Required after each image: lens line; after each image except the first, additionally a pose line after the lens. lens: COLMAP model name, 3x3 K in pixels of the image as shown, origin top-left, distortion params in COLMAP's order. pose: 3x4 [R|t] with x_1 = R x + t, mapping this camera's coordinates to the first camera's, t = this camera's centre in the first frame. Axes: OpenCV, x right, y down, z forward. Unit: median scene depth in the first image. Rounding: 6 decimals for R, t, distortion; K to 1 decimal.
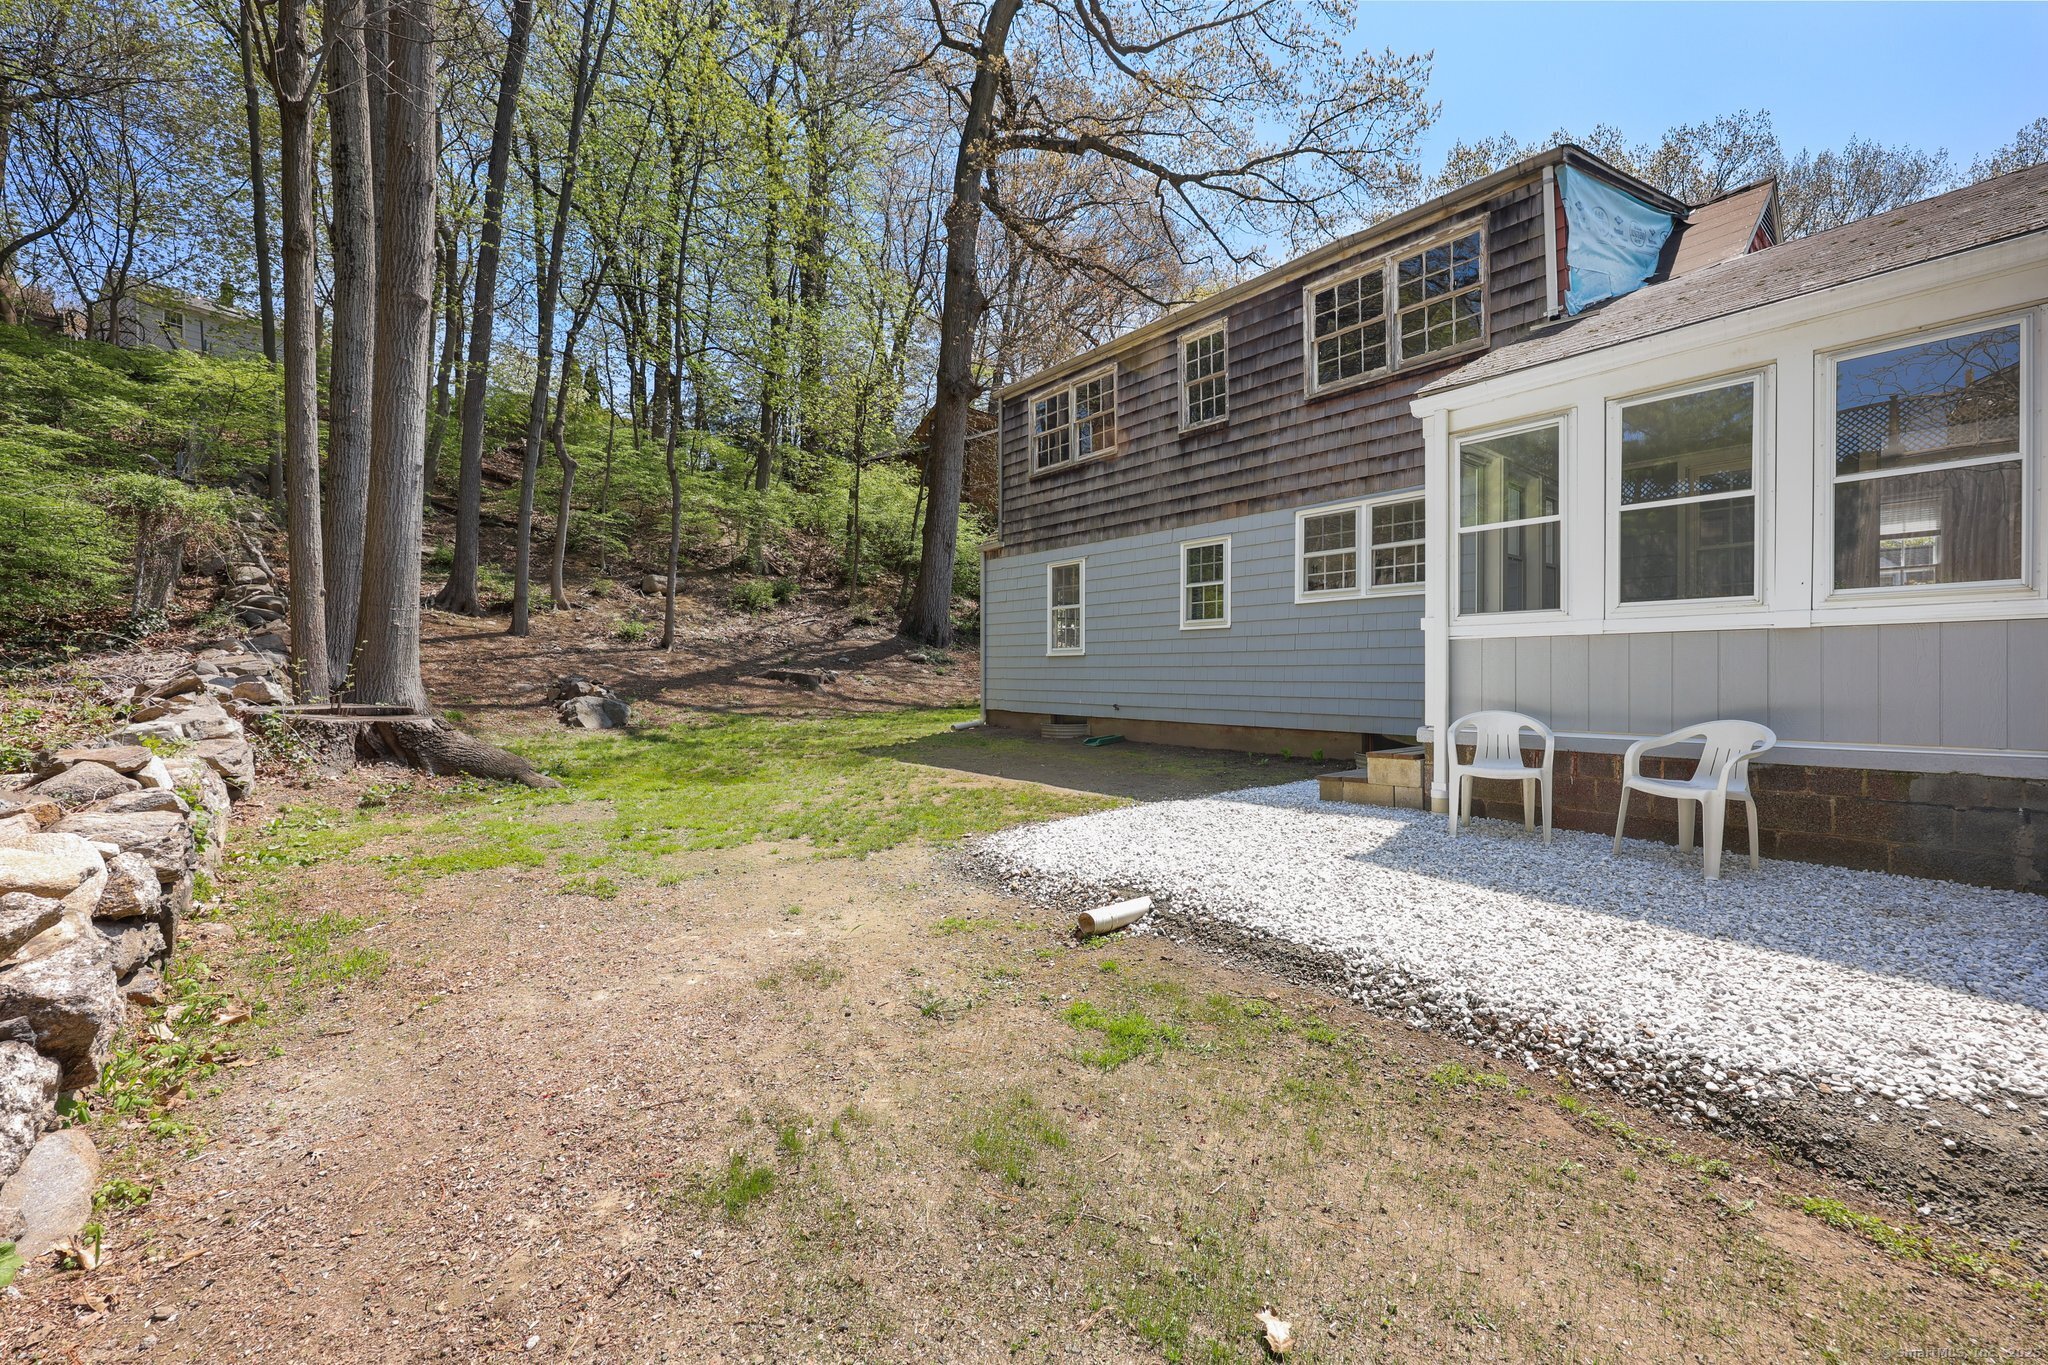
lens RADIAL K [[817.6, 0, 1033.5], [0, 817.6, 676.7], [0, 0, 1]] dist [0.000414, -0.000550]
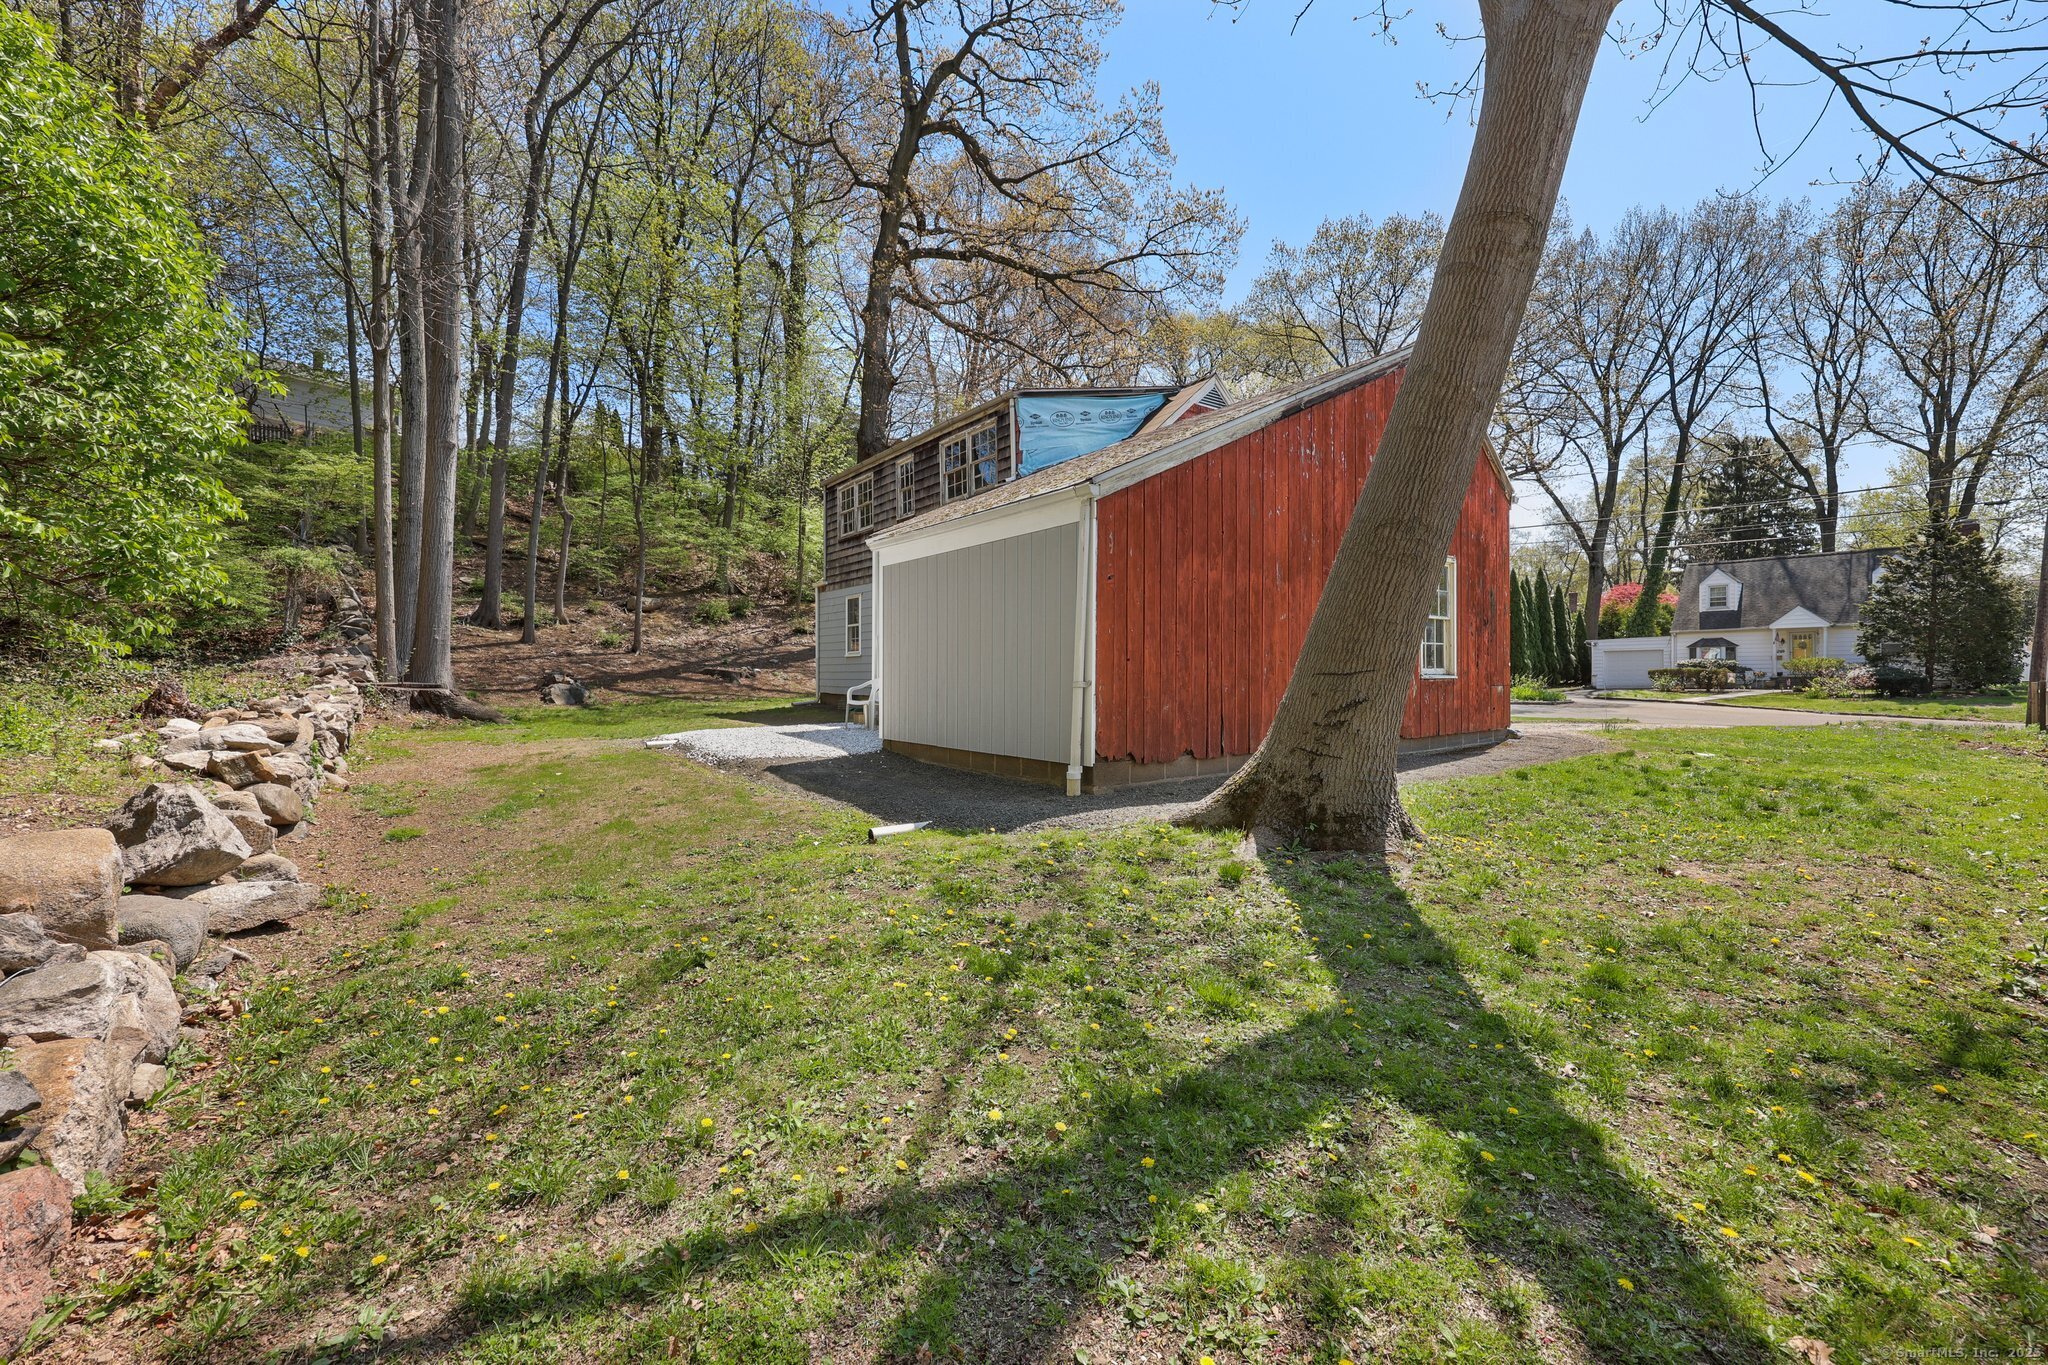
lens RADIAL K [[817.6, 0, 1030.6], [0, 817.6, 674.4], [0, 0, 1]] dist [0.000414, -0.000550]
pose [[0.998659, -0.000282, -0.051767, 0.535319], [-0.000145, 0.999966, -0.008255, 0.024811], [0.051767, 0.008251, 0.998625, -0.622415]]
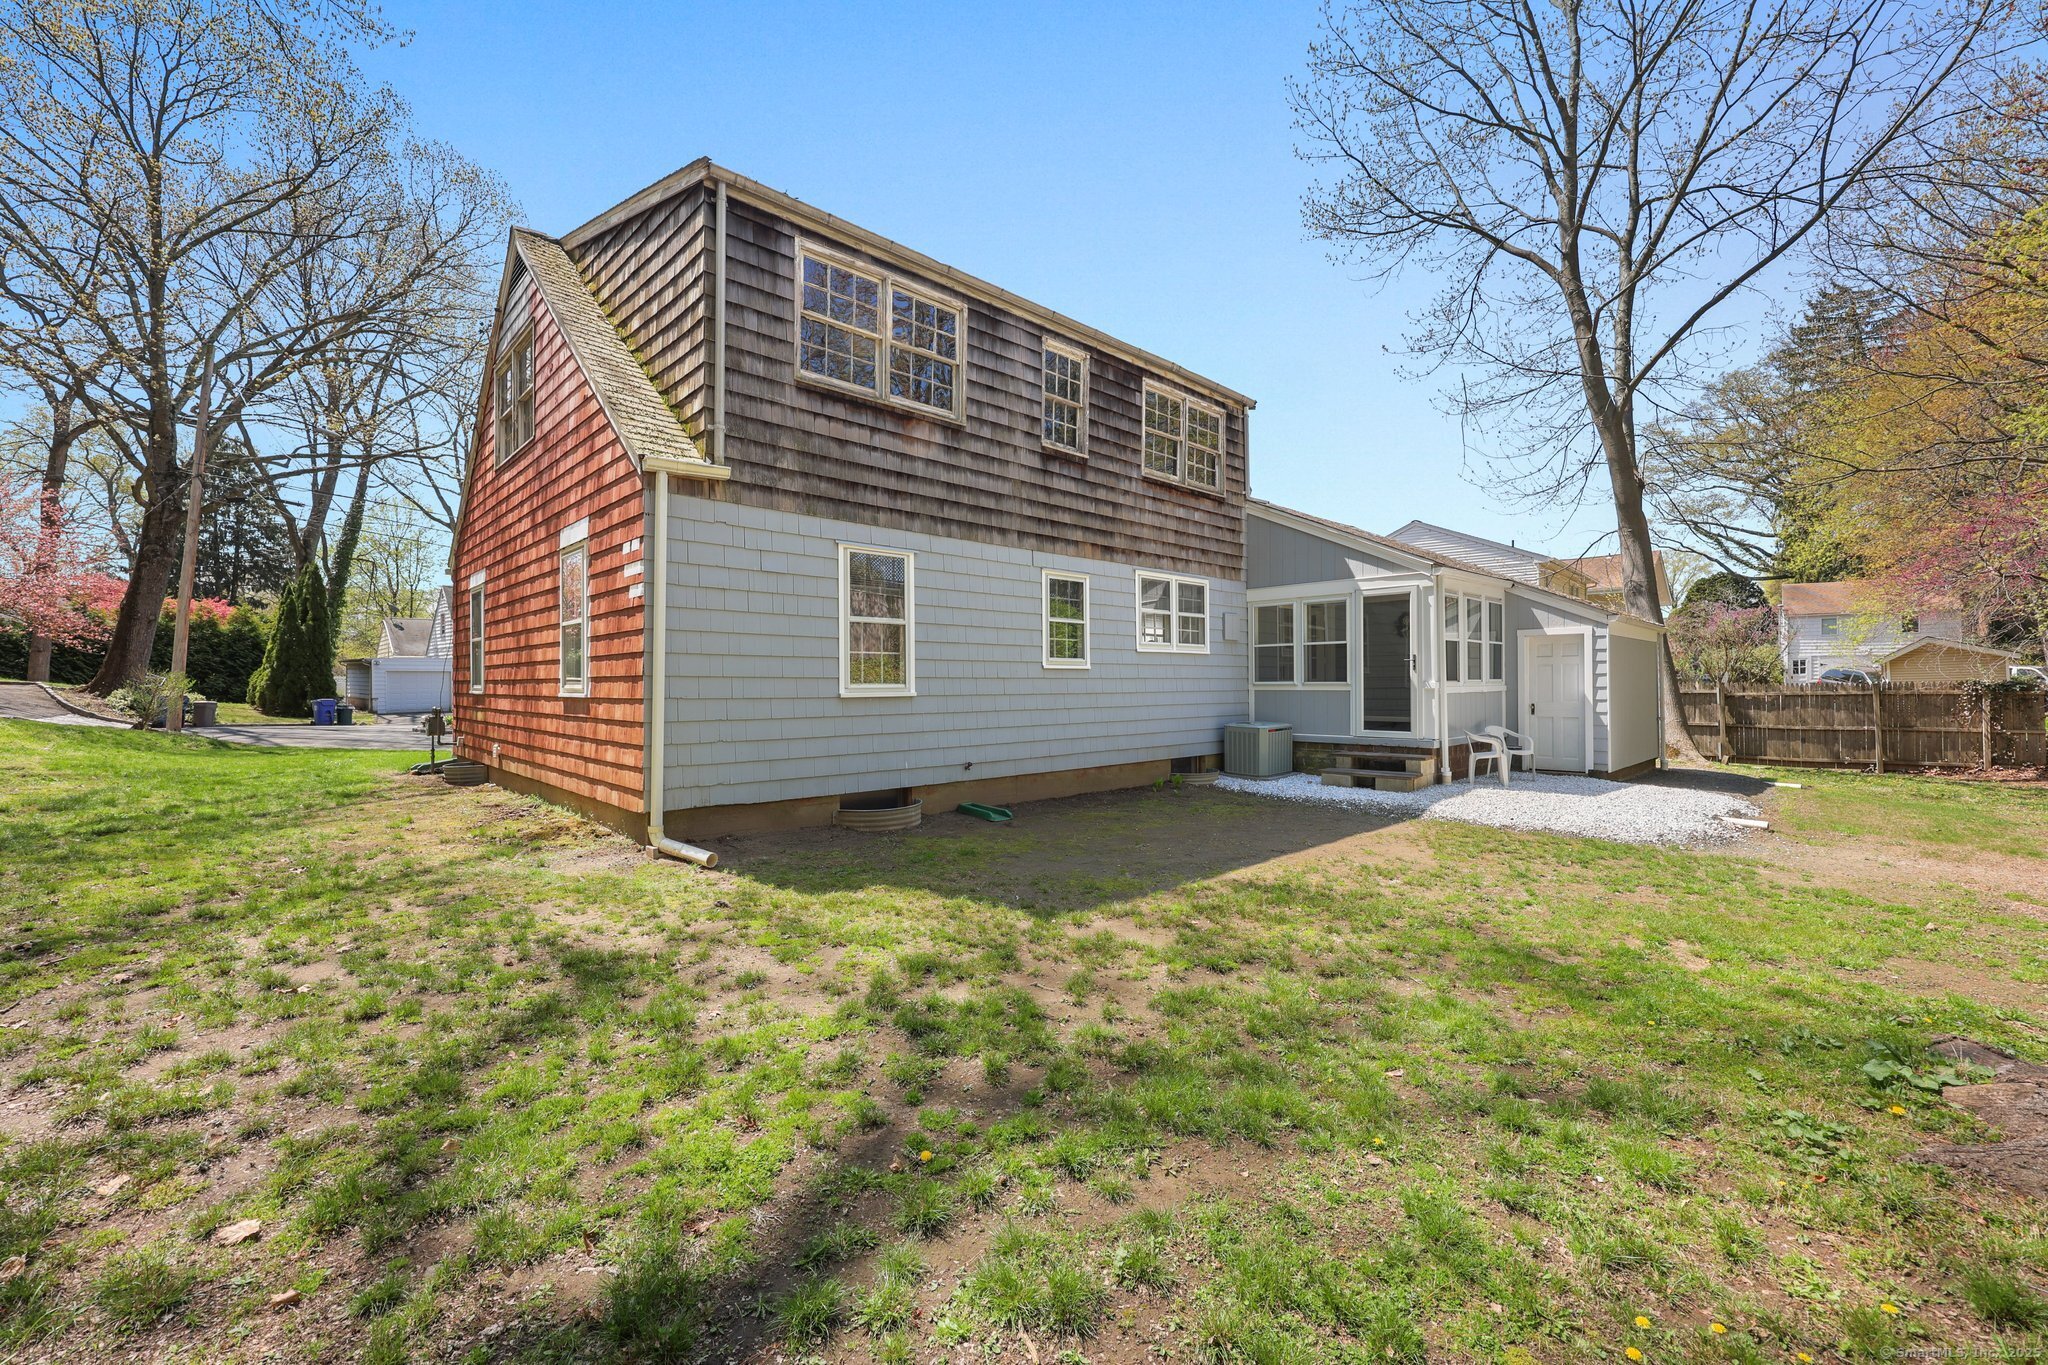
lens RADIAL K [[817.6, 0, 1038.1], [0, 817.6, 677.3], [0, 0, 1]] dist [0.000414, -0.000550]
pose [[-0.066860, 0.007194, 0.997736, -0.705382], [0.007819, 0.999947, -0.006686, -0.041302], [-0.997732, 0.007355, -0.066912, 1.073305]]
